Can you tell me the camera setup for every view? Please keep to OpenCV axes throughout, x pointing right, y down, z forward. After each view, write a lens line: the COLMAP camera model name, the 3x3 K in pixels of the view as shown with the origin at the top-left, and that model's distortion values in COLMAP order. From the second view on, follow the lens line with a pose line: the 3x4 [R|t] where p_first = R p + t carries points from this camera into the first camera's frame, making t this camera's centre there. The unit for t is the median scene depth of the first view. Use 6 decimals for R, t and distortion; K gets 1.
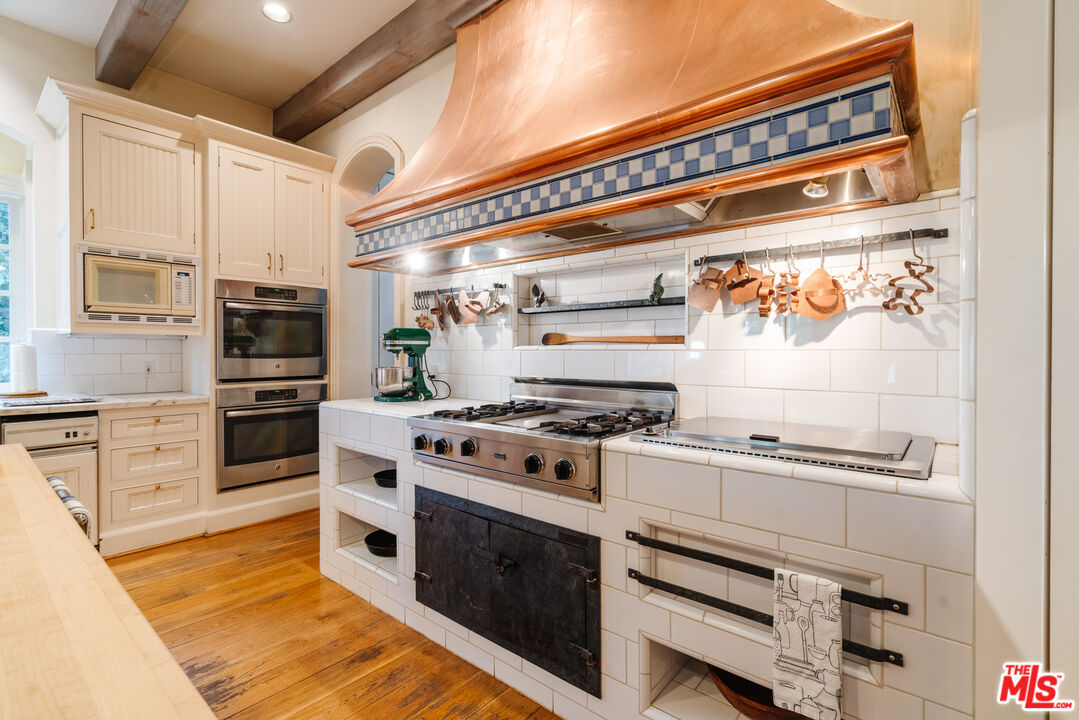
lens RADIAL K [[489.9, 0, 547.5], [0, 489.9, 355.6], [0, 0, 1]] dist [-0.000542, 0.000808]
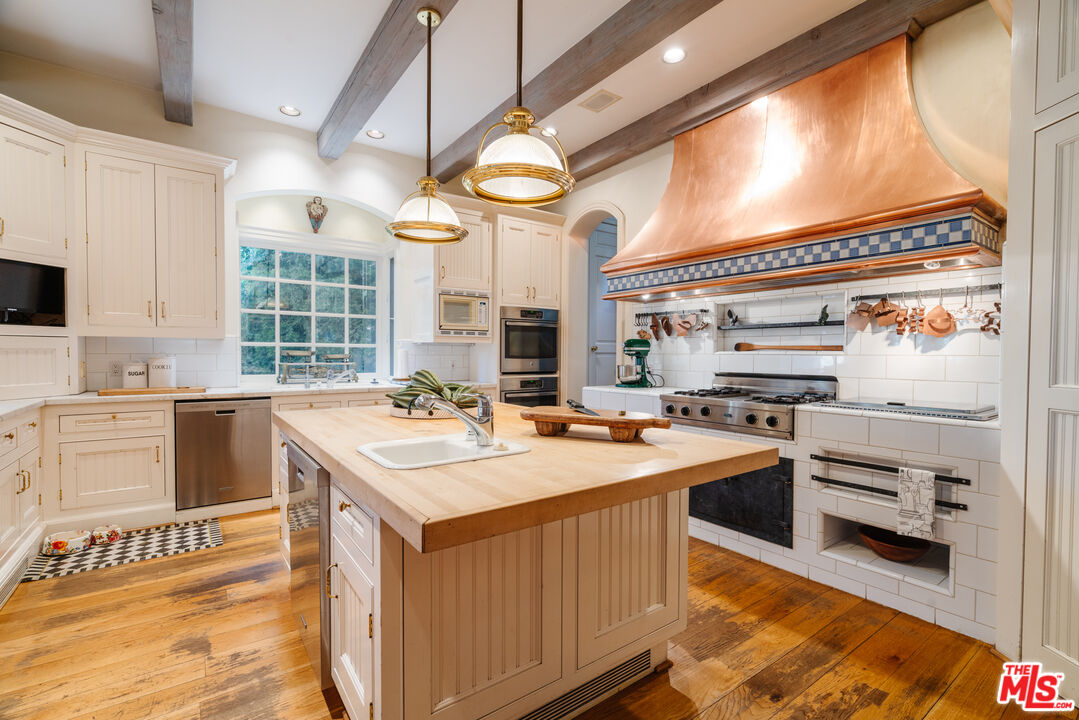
lens RADIAL K [[489.9, 0, 563.0], [0, 489.9, 366.4], [0, 0, 1]] dist [-0.000542, 0.000808]
pose [[0.977265, 0.011306, -0.211719, -0.292723], [-0.008111, 0.999840, 0.015955, 0.007888], [0.211865, -0.013875, 0.977200, -0.794792]]
